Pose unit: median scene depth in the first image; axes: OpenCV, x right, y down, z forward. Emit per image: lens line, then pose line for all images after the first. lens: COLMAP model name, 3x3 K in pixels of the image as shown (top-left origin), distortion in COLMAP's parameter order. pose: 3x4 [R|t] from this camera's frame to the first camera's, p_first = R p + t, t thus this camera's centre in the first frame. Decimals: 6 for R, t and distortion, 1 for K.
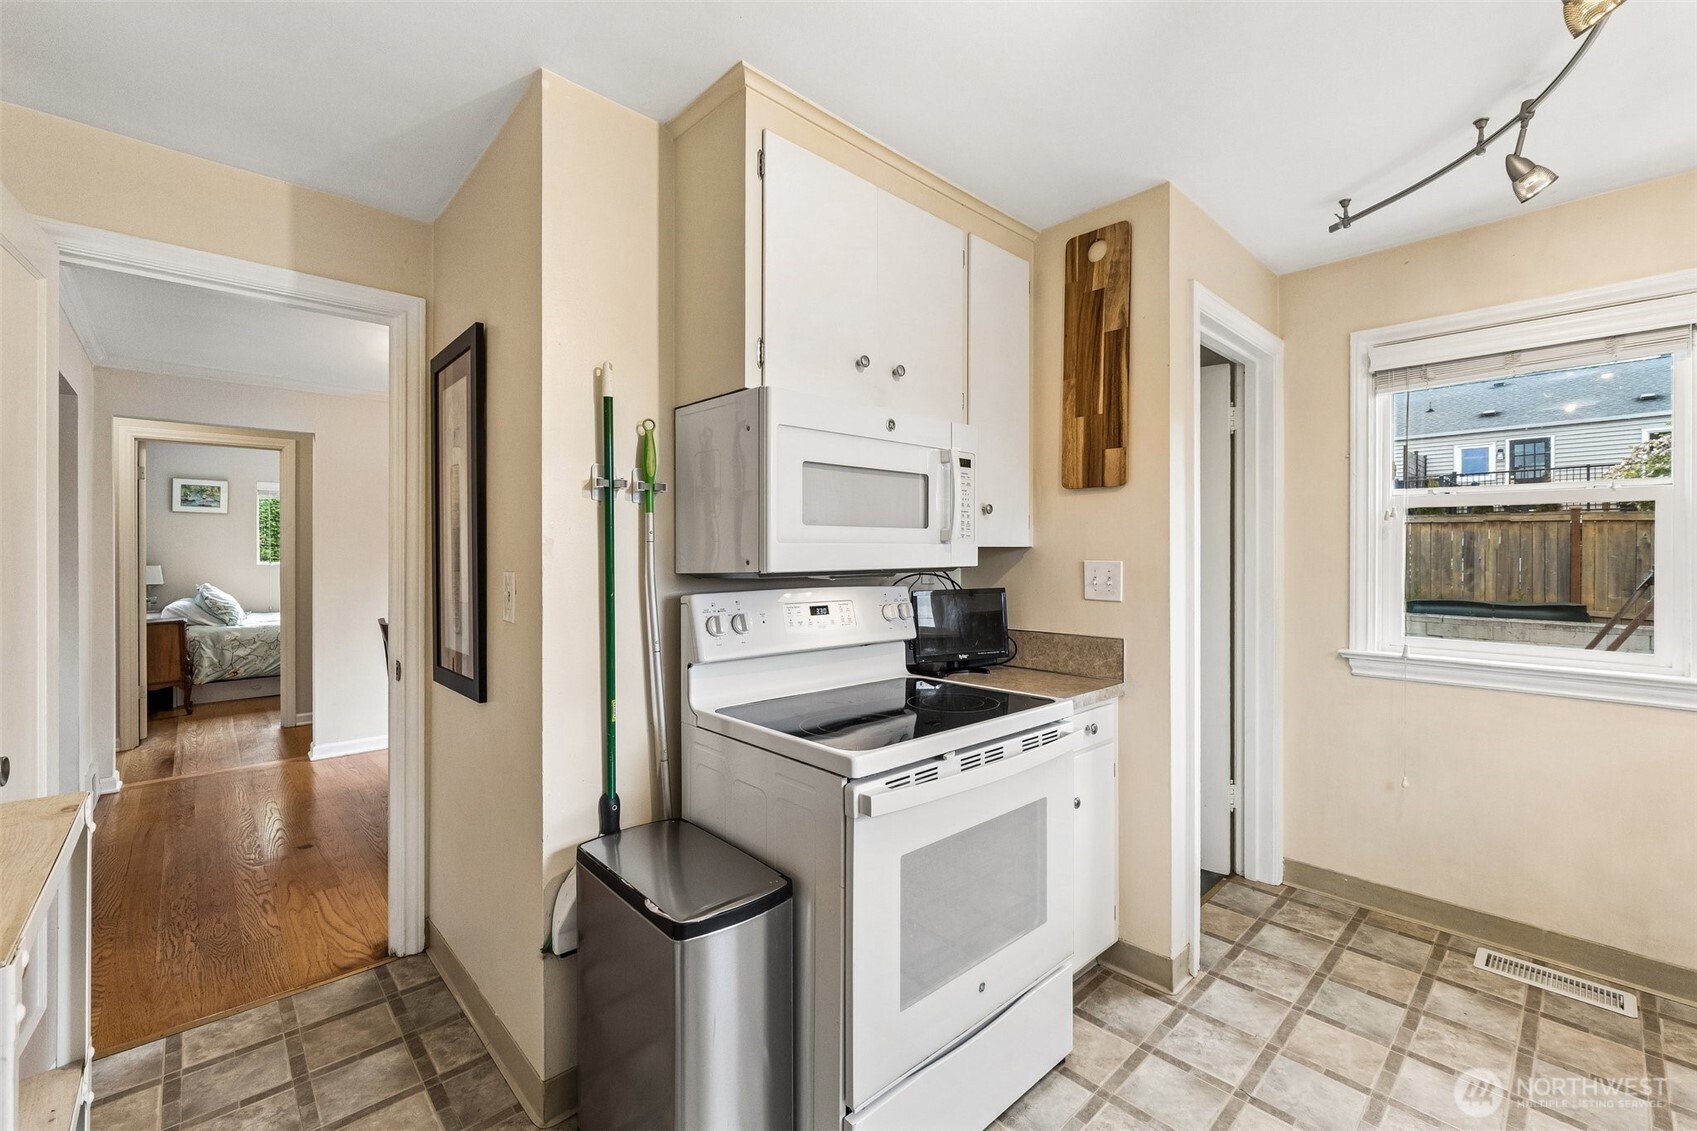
lens RADIAL K [[705.6, 0, 865.5], [0, 705.6, 540.0], [0, 0, 1]] dist [-0.006800, 0.000105]
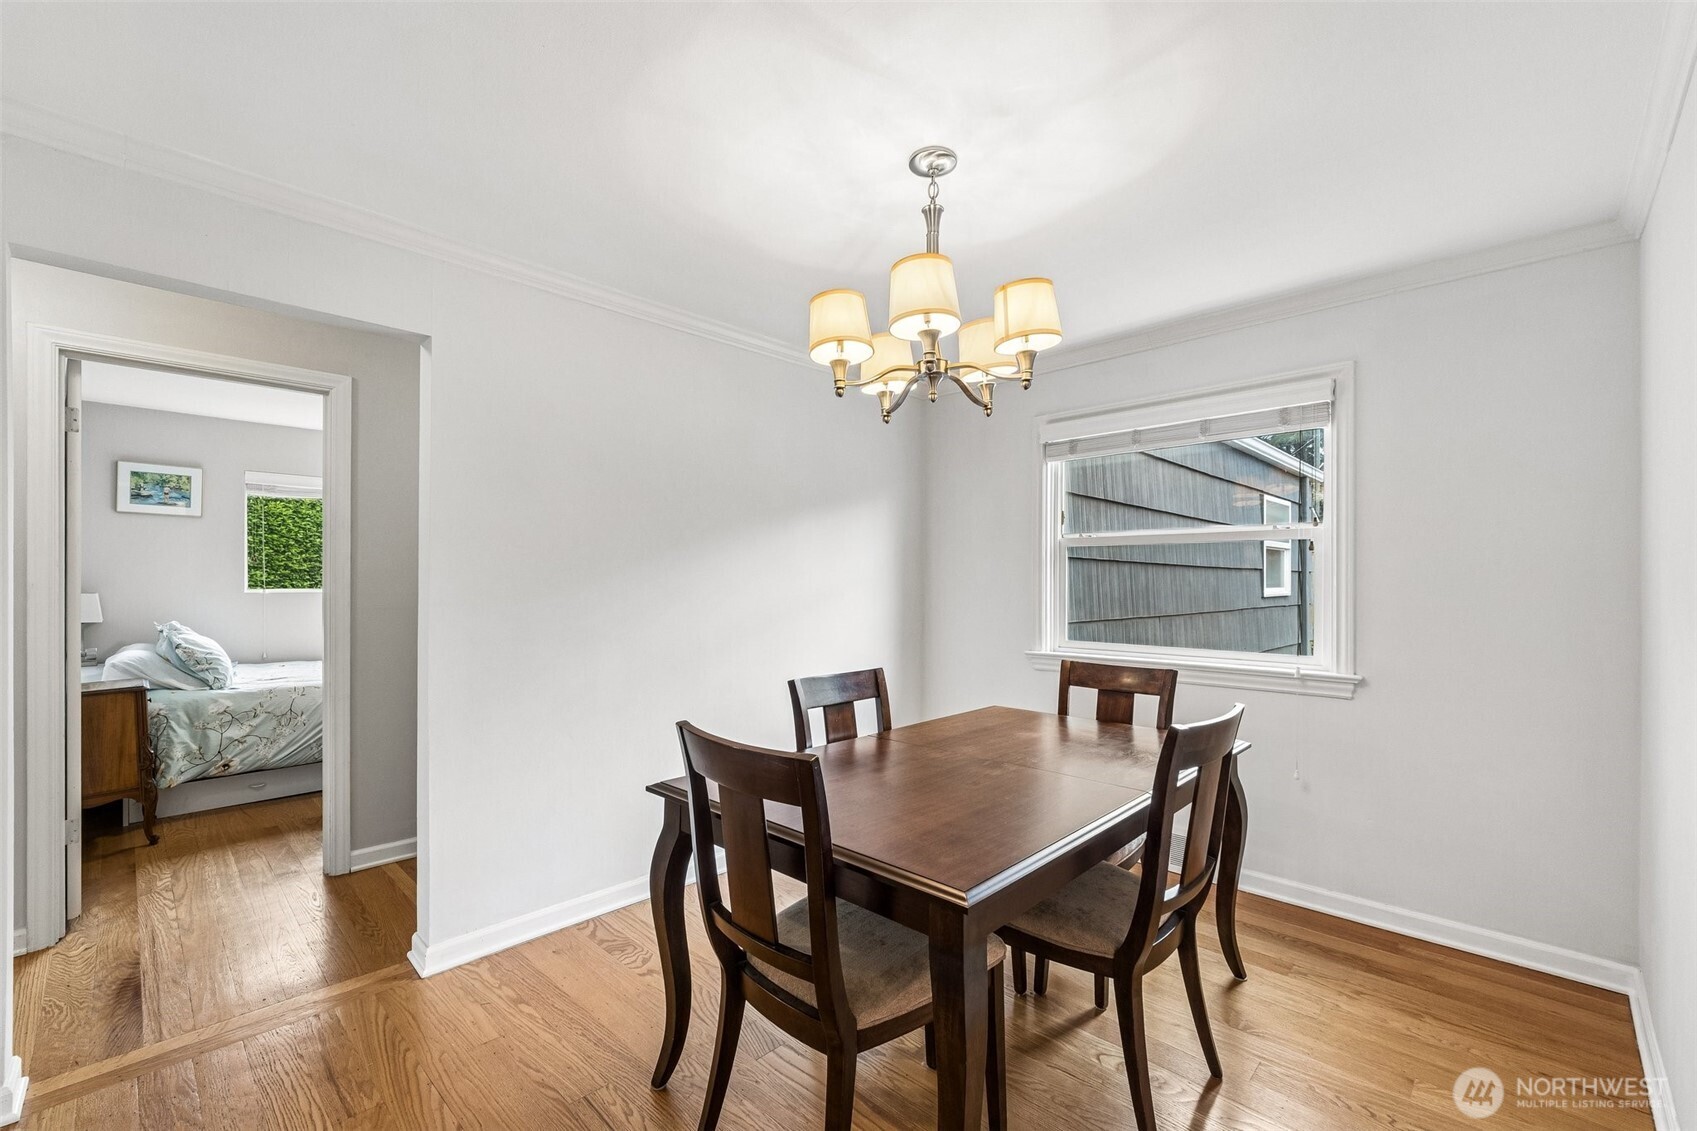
lens RADIAL K [[705.6, 0, 852.2], [0, 705.6, 572.1], [0, 0, 1]] dist [-0.006800, 0.000105]
pose [[0.999071, 0.005064, 0.042804, -0.372403], [-0.005194, 0.999982, 0.002909, 0.012508], [-0.042788, -0.003129, 0.999079, 0.356252]]
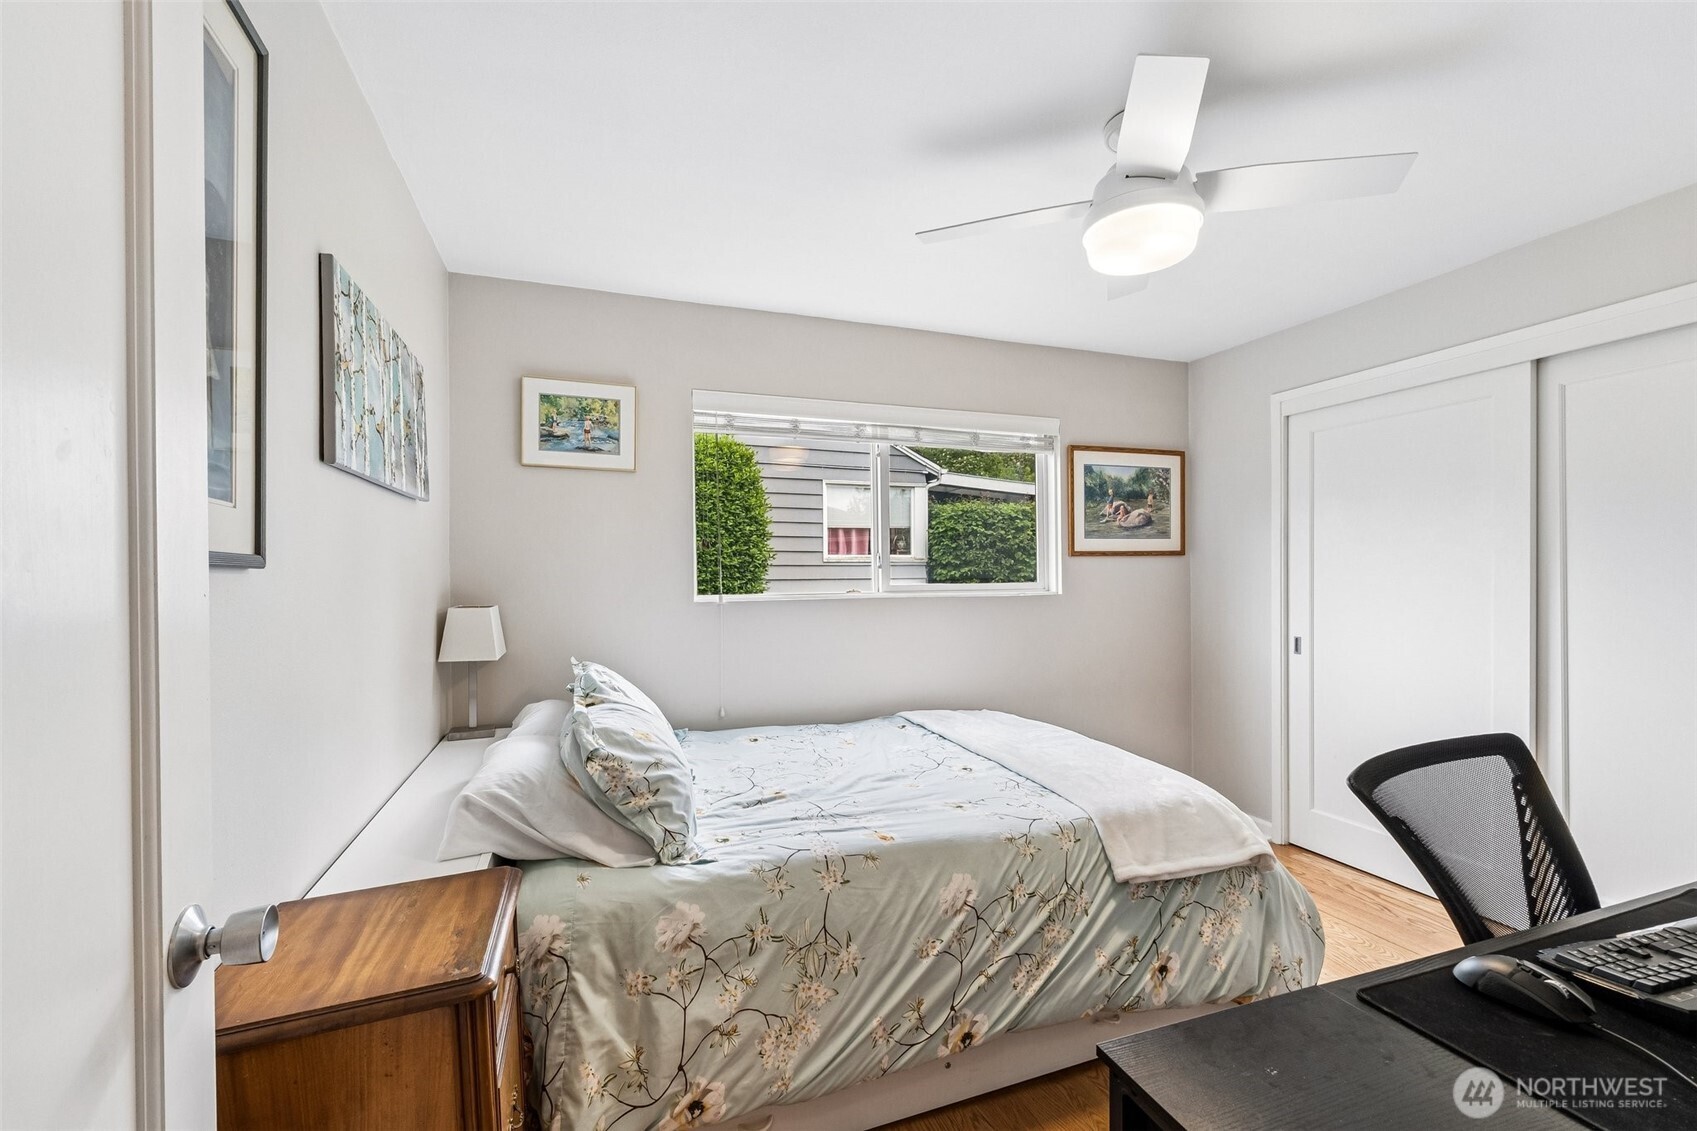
lens RADIAL K [[705.6, 0, 848.8], [0, 705.6, 570.0], [0, 0, 1]] dist [-0.006800, 0.000105]
pose [[0.916963, -0.003436, -0.398956, -0.769077], [0.006575, 0.999957, 0.006499, 0.018282], [0.398917, -0.008583, 0.916947, 0.821458]]
